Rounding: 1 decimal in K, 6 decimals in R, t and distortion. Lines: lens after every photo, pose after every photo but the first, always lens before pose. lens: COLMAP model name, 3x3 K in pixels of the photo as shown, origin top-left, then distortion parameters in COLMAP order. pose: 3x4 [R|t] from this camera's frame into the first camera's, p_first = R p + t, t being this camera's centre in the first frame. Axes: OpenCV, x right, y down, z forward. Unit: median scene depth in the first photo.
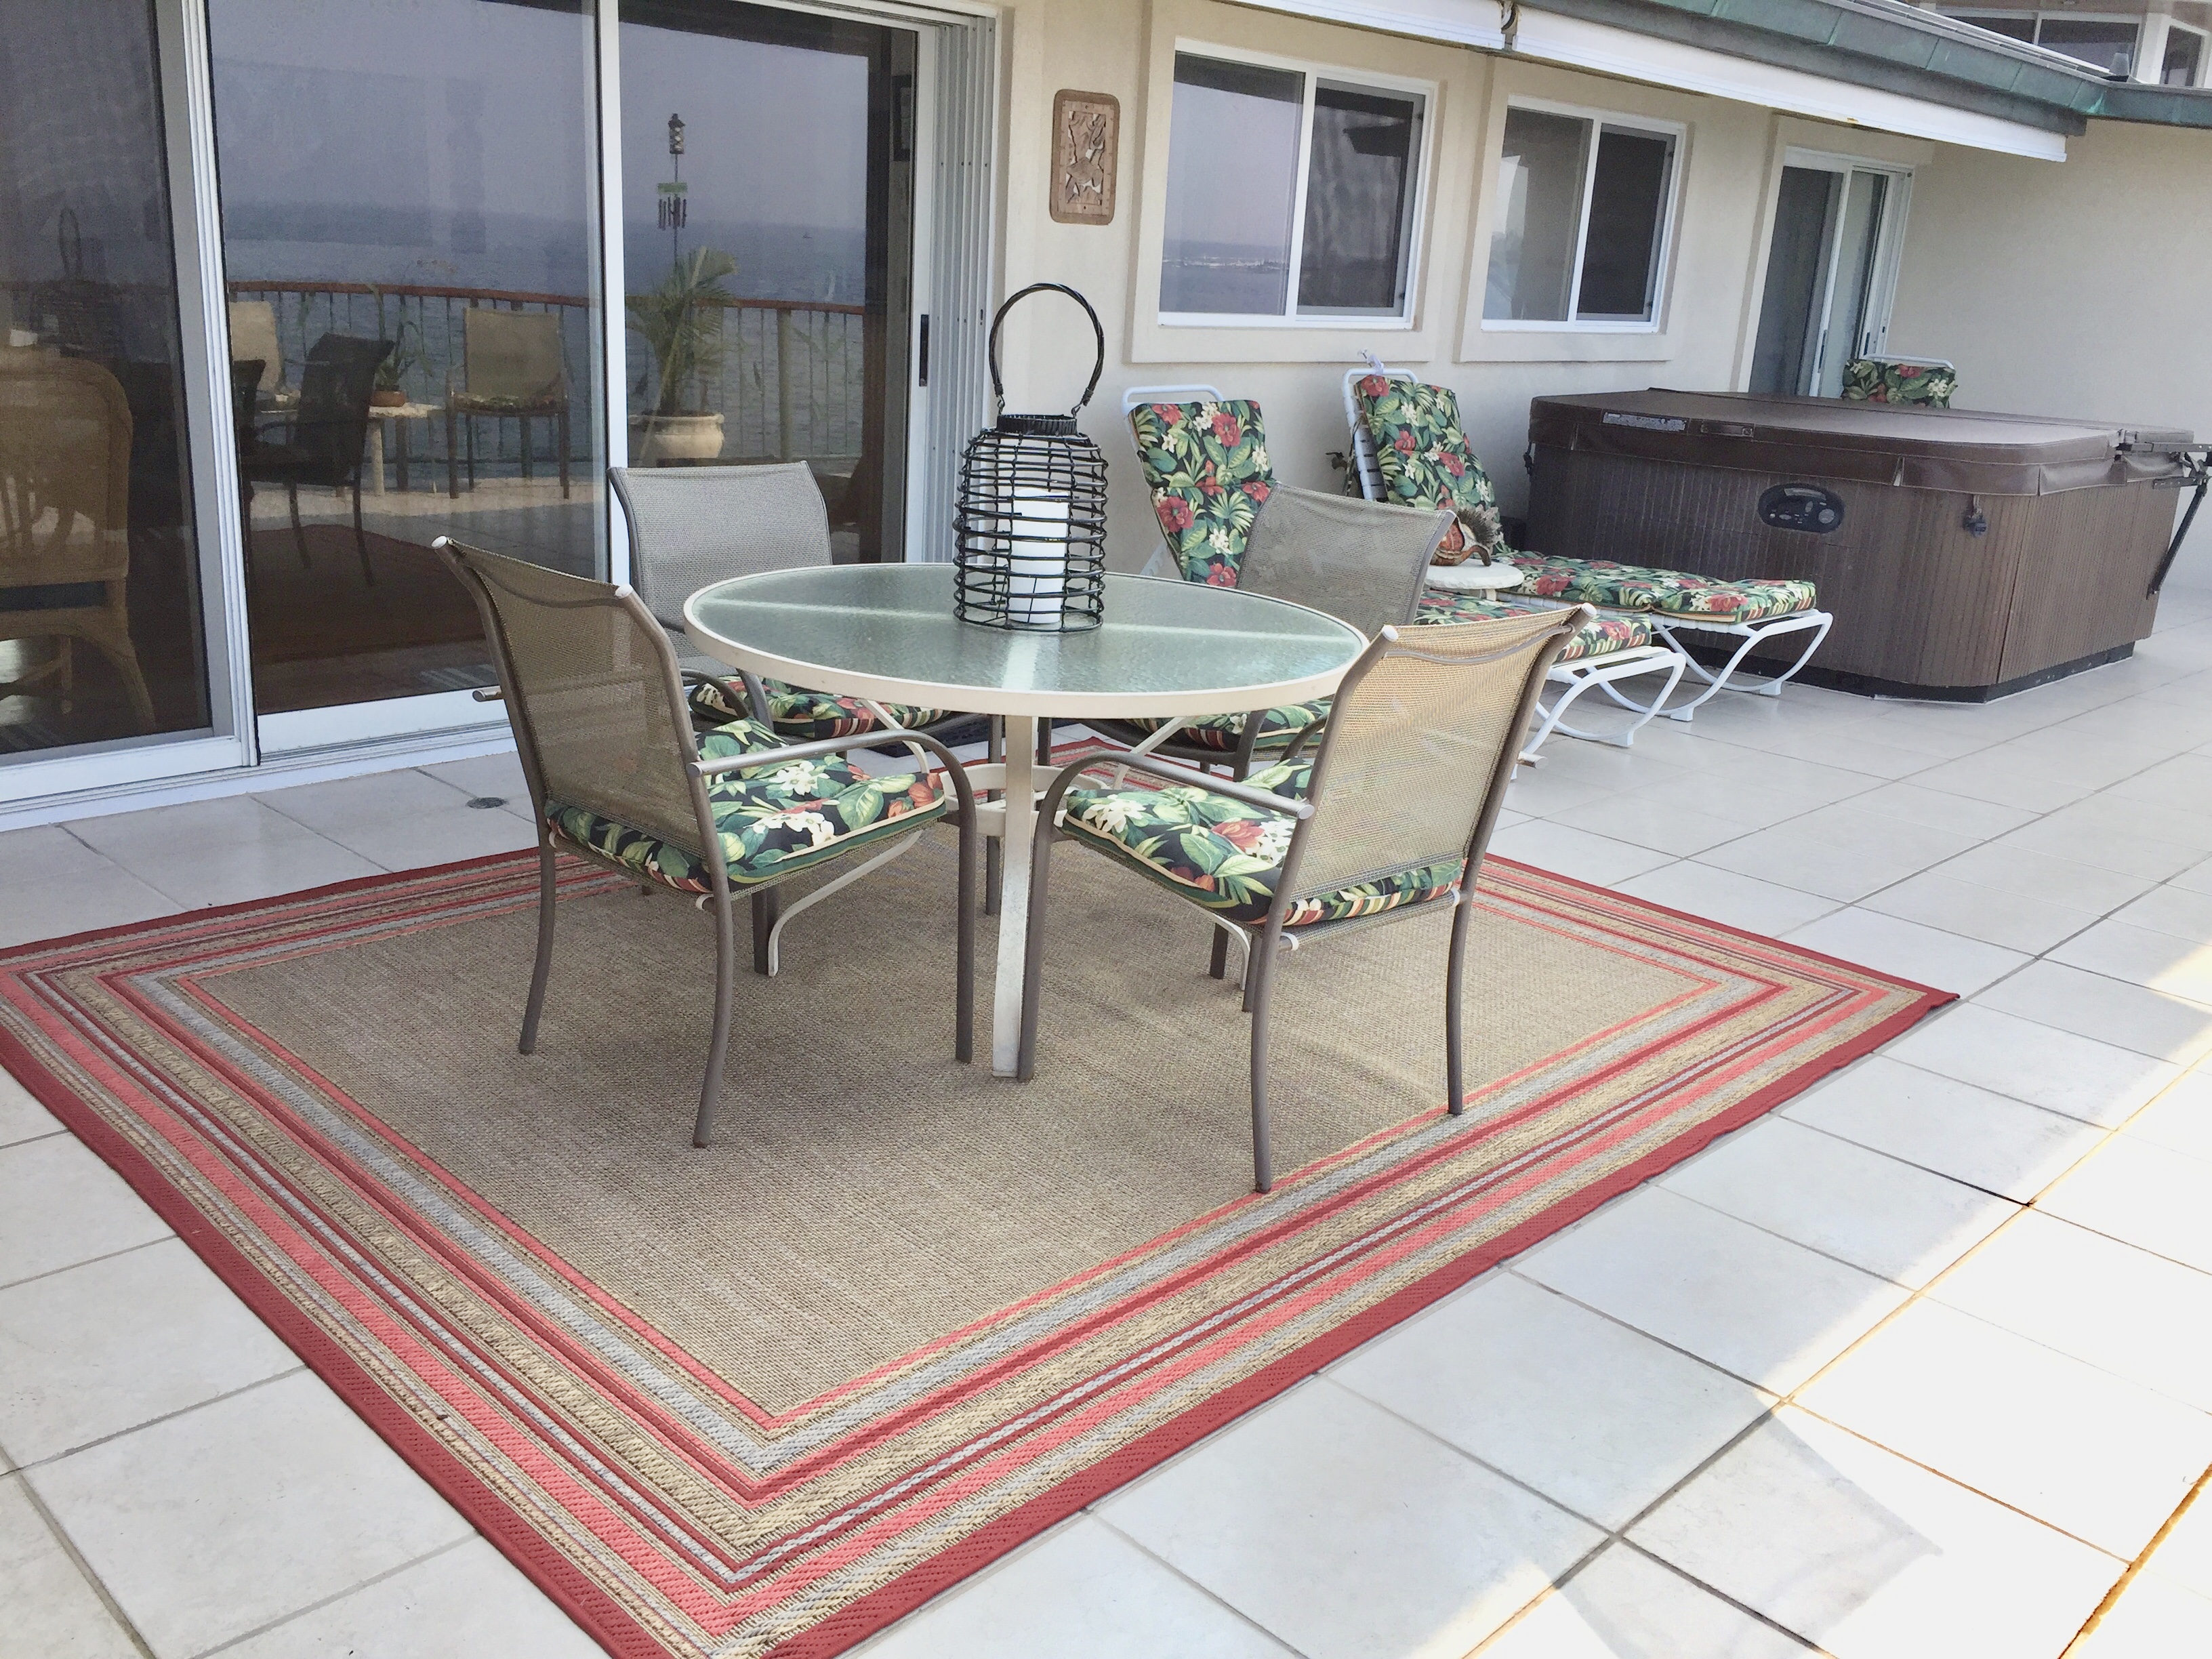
lens RADIAL K [[1957.8, 0, 1106.0], [0, 1957.8, 829.5], [0, 0, 1]] dist [0.078500, -0.113696]
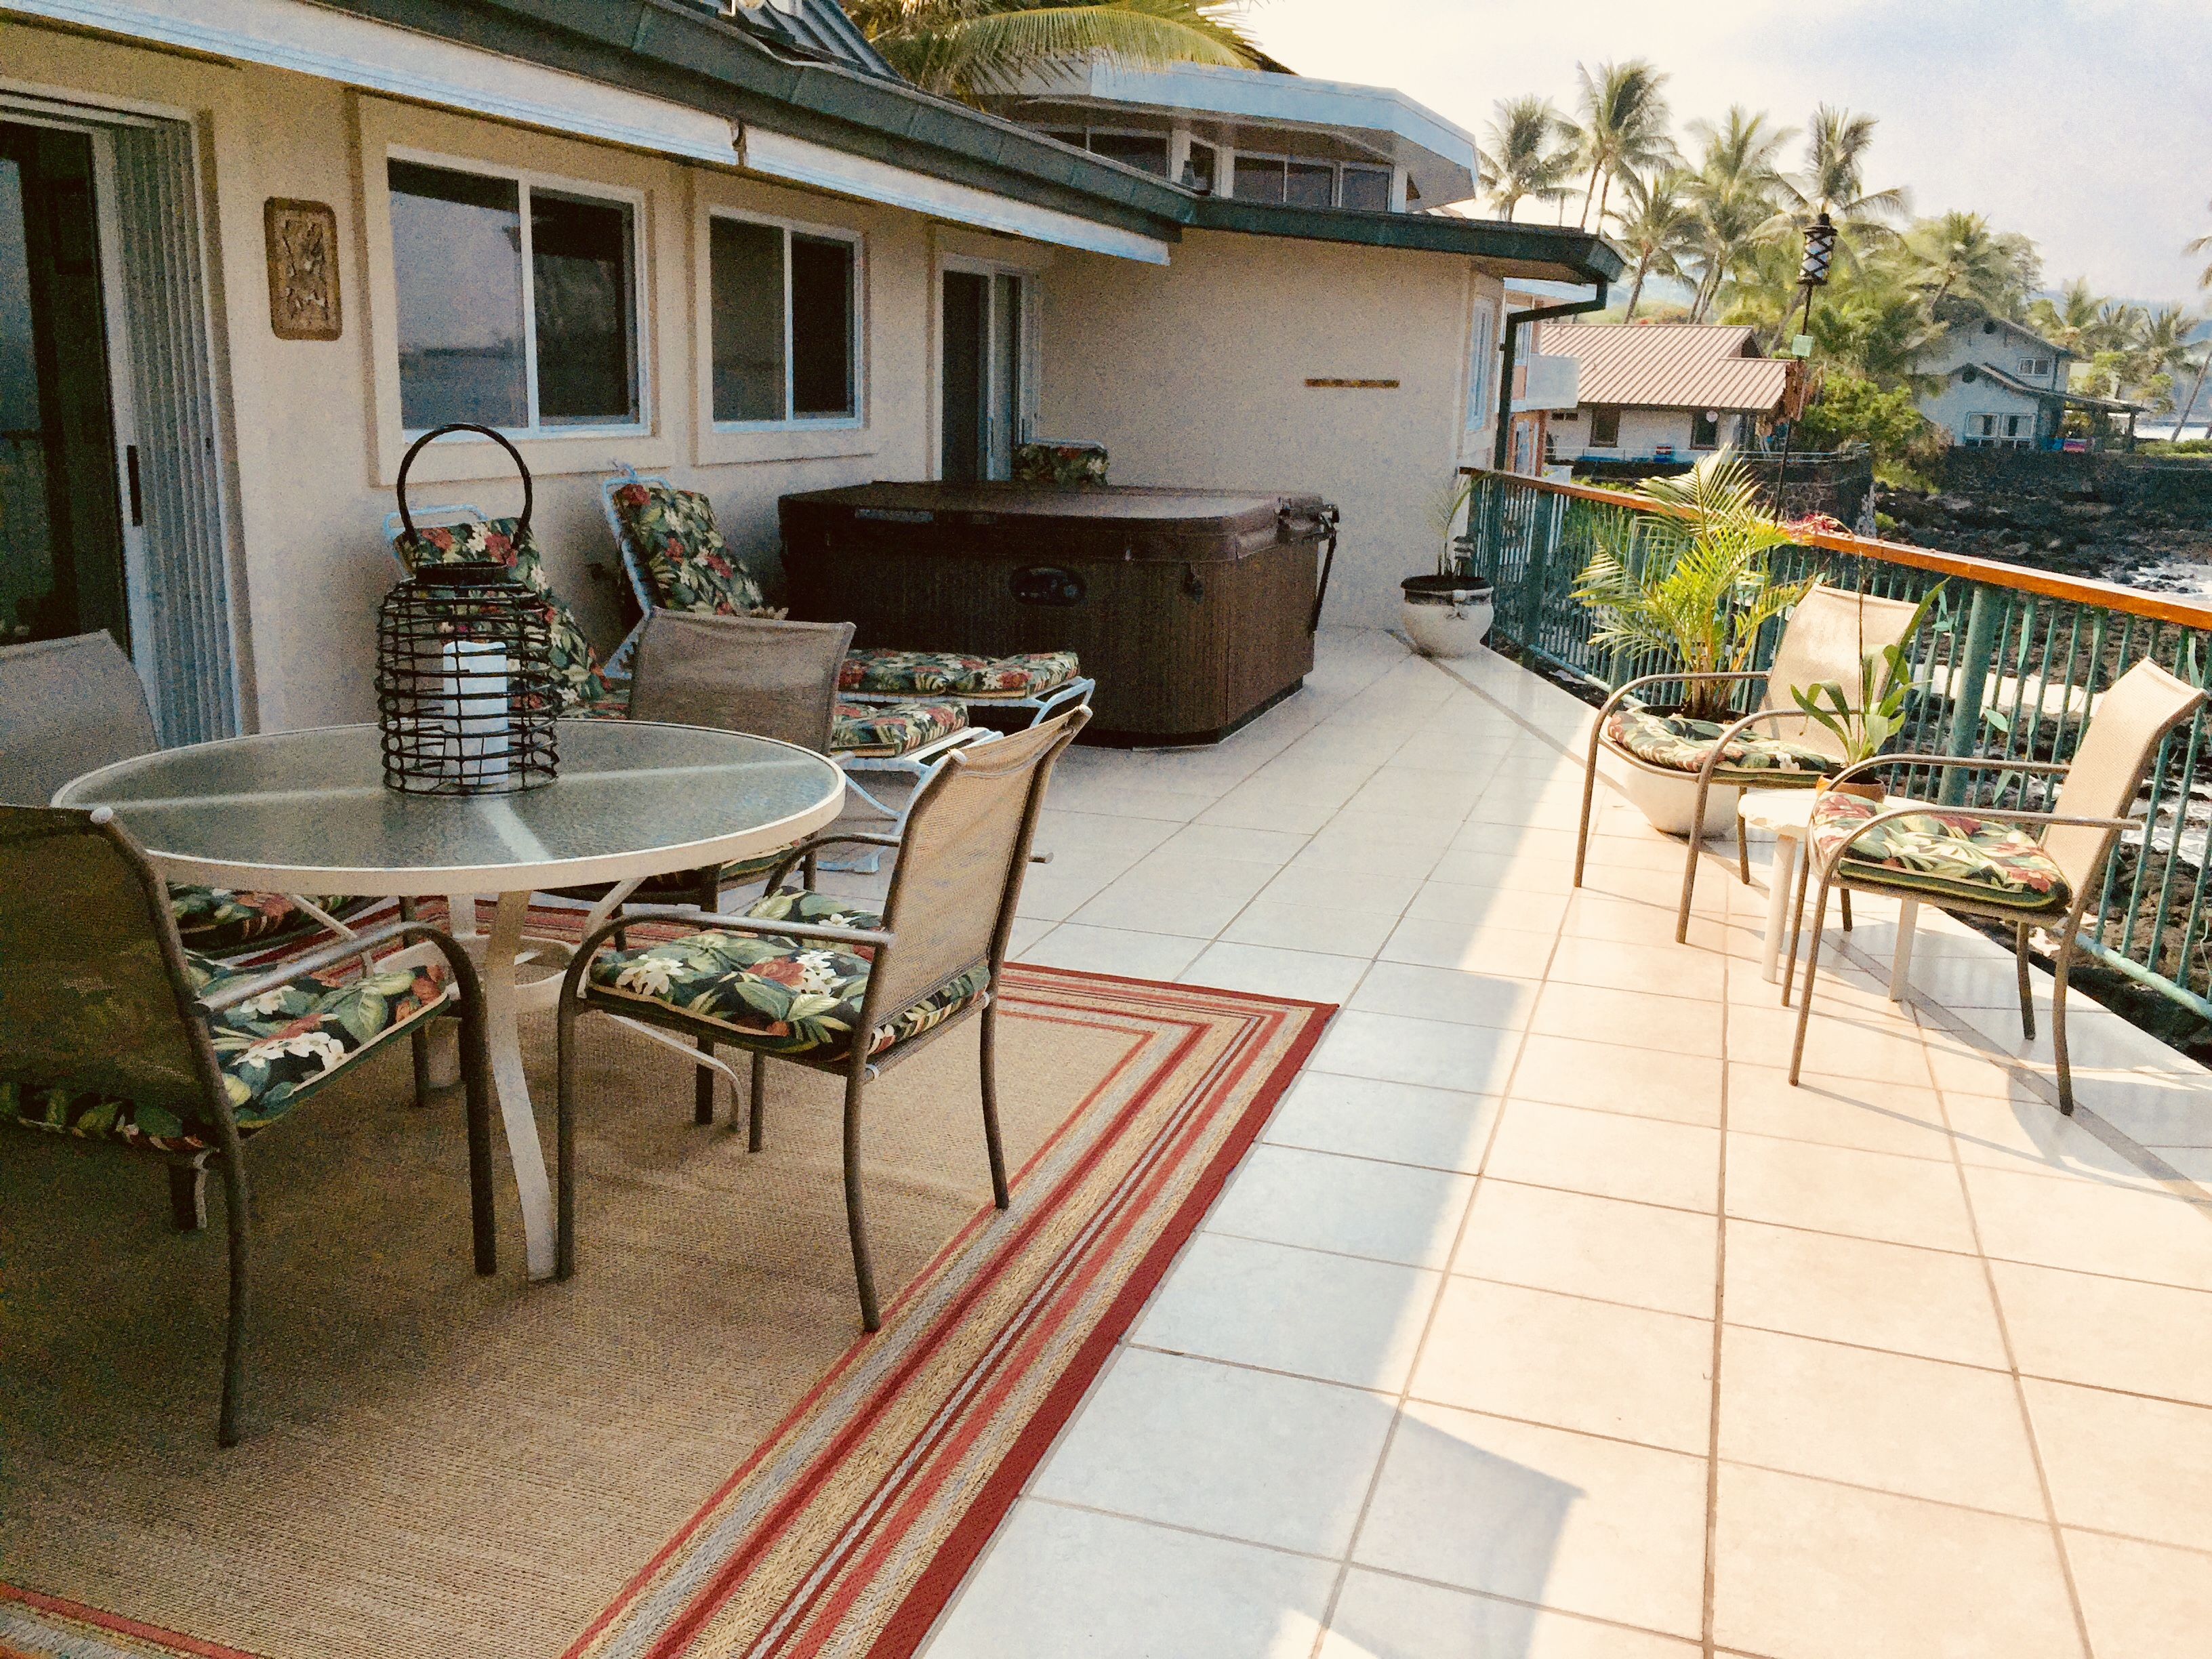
lens RADIAL K [[1957.8, 0, 1106.0], [0, 1957.8, 829.5], [0, 0, 1]] dist [0.078500, -0.113696]
pose [[0.887633, -0.136349, 0.439906, -0.171789], [0.152982, 0.988226, -0.002382, -0.034026], [-0.434401, 0.069412, 0.898041, 0.039458]]
